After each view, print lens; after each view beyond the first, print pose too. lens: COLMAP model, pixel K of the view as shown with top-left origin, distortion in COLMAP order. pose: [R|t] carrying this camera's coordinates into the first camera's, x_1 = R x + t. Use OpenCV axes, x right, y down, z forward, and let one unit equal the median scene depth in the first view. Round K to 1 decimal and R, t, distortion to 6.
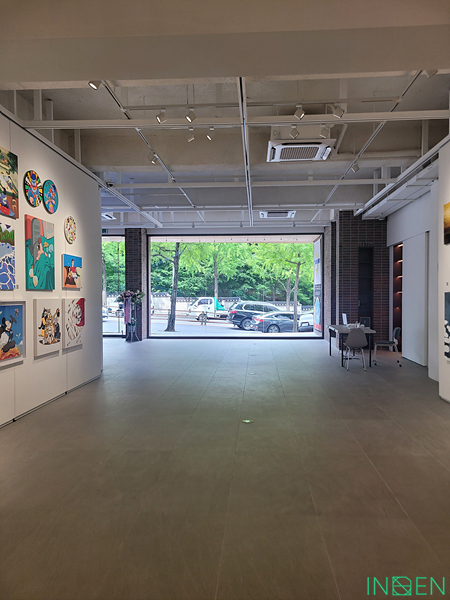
lens RADIAL K [[455.1, 0, 230.0], [0, 455.1, 306.7], [0, 0, 1]] dist [0.058403, -0.043473]
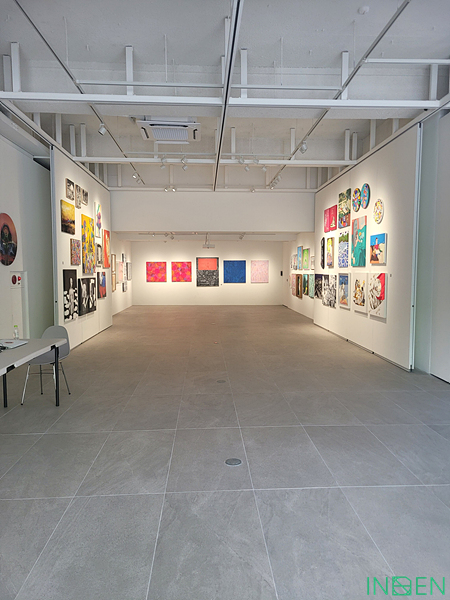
lens RADIAL K [[455.1, 0, 230.0], [0, 455.1, 306.7], [0, 0, 1]] dist [0.058403, -0.043473]
pose [[-0.992829, 0.015976, -0.118471, 0.158037], [0.002836, 0.993899, 0.110255, -0.065293], [0.119510, 0.109128, -0.986817, 2.240619]]
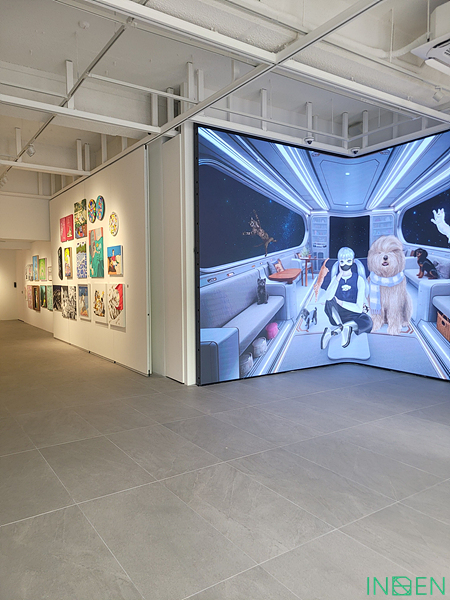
lens RADIAL K [[455.1, 0, 230.0], [0, 455.1, 306.7], [0, 0, 1]] dist [0.058403, -0.043473]
pose [[-0.787534, 0.044849, -0.614637, 0.145447], [-0.009244, 0.996377, 0.084548, -0.065142], [0.616202, 0.072266, -0.784266, 2.249662]]
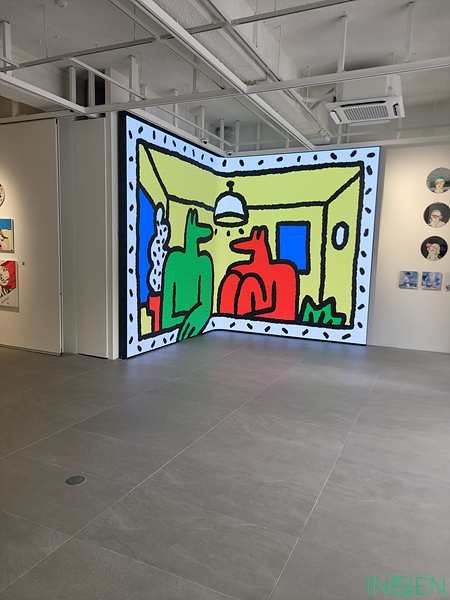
lens RADIAL K [[455.1, 0, 230.0], [0, 455.1, 306.7], [0, 0, 1]] dist [0.058403, -0.043473]
pose [[-0.352950, 0.107489, -0.929447, 0.502851], [-0.054104, 0.989372, 0.134965, -0.090746], [0.934077, 0.097923, -0.343383, 2.028253]]
